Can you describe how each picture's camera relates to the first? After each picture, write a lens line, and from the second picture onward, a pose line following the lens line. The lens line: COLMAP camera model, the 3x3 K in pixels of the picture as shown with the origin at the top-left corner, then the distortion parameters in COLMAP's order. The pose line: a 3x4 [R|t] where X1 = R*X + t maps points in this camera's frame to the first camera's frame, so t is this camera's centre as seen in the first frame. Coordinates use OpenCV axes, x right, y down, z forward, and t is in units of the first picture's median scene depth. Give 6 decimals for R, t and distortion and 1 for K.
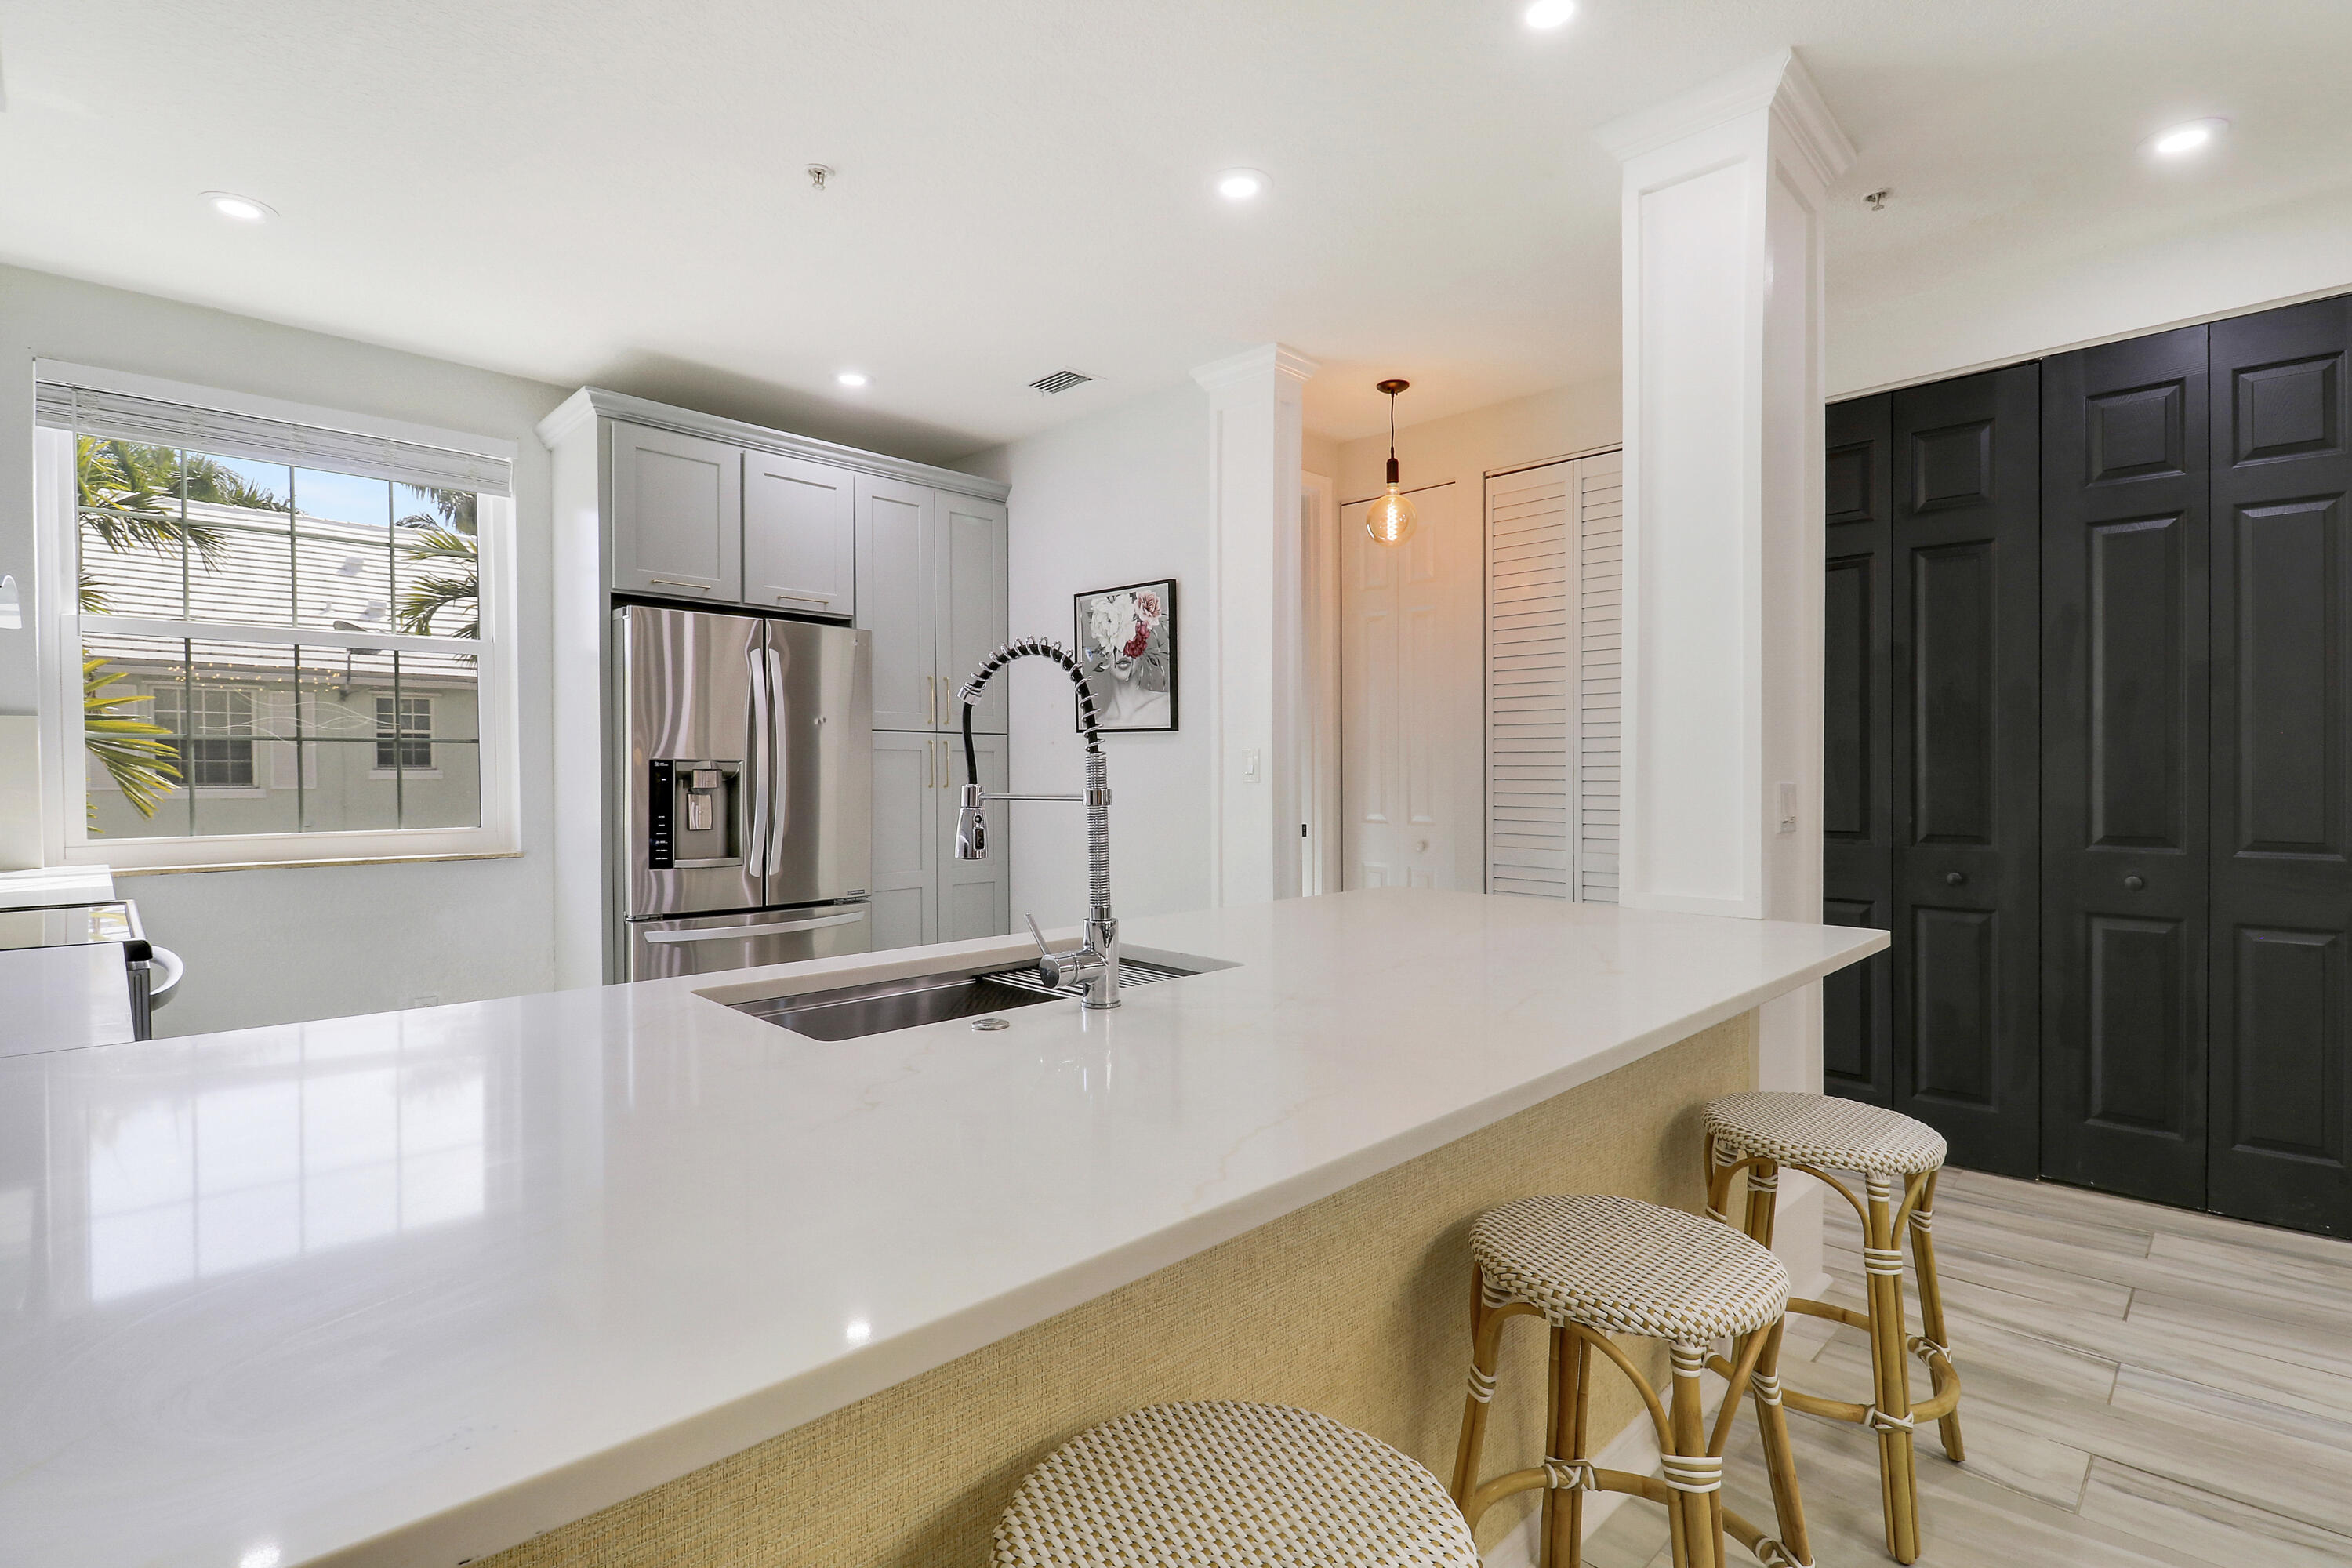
lens RADIAL K [[1079.7, 0, 1176.0], [0, 1079.7, 784.0], [0, 0, 1]] dist [-0.042849, -0.000548]
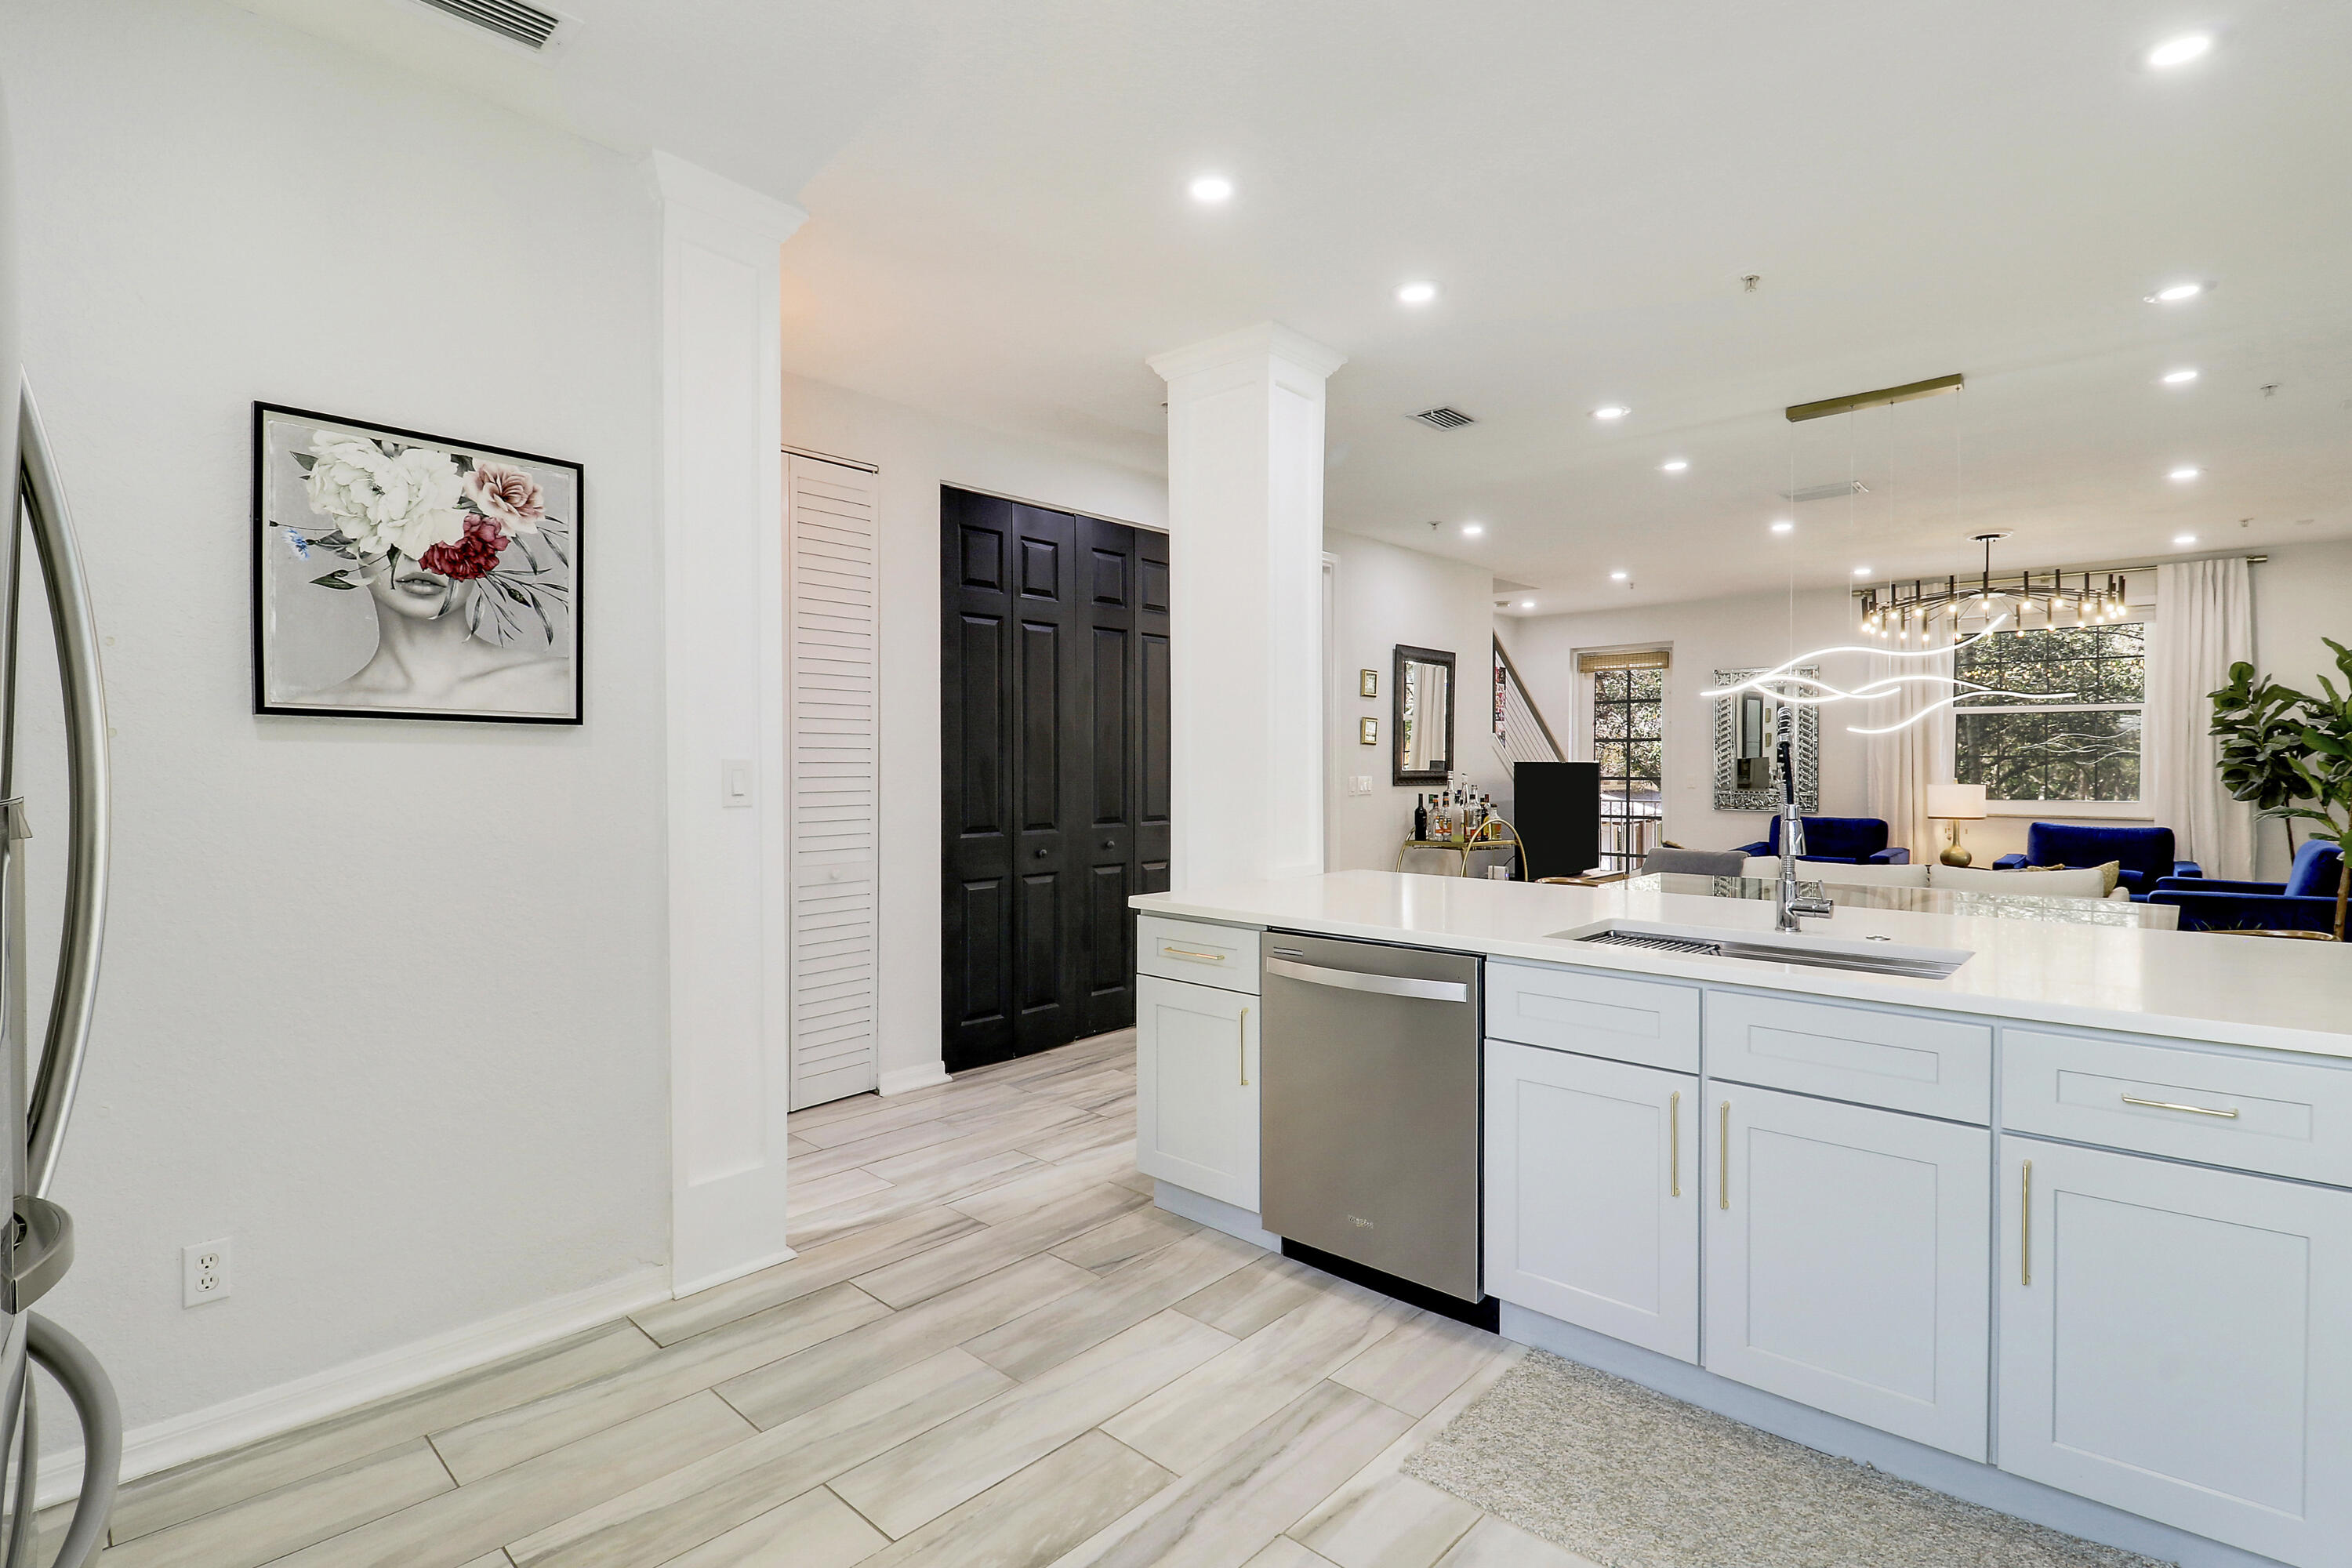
lens RADIAL K [[1079.7, 0, 1176.0], [0, 1079.7, 784.0], [0, 0, 1]] dist [-0.042849, -0.000548]
pose [[-0.061772, -0.015736, 0.997966, -0.579530], [0.010807, 0.999807, 0.016434, -0.022015], [-0.998032, 0.011800, -0.061590, 0.687557]]
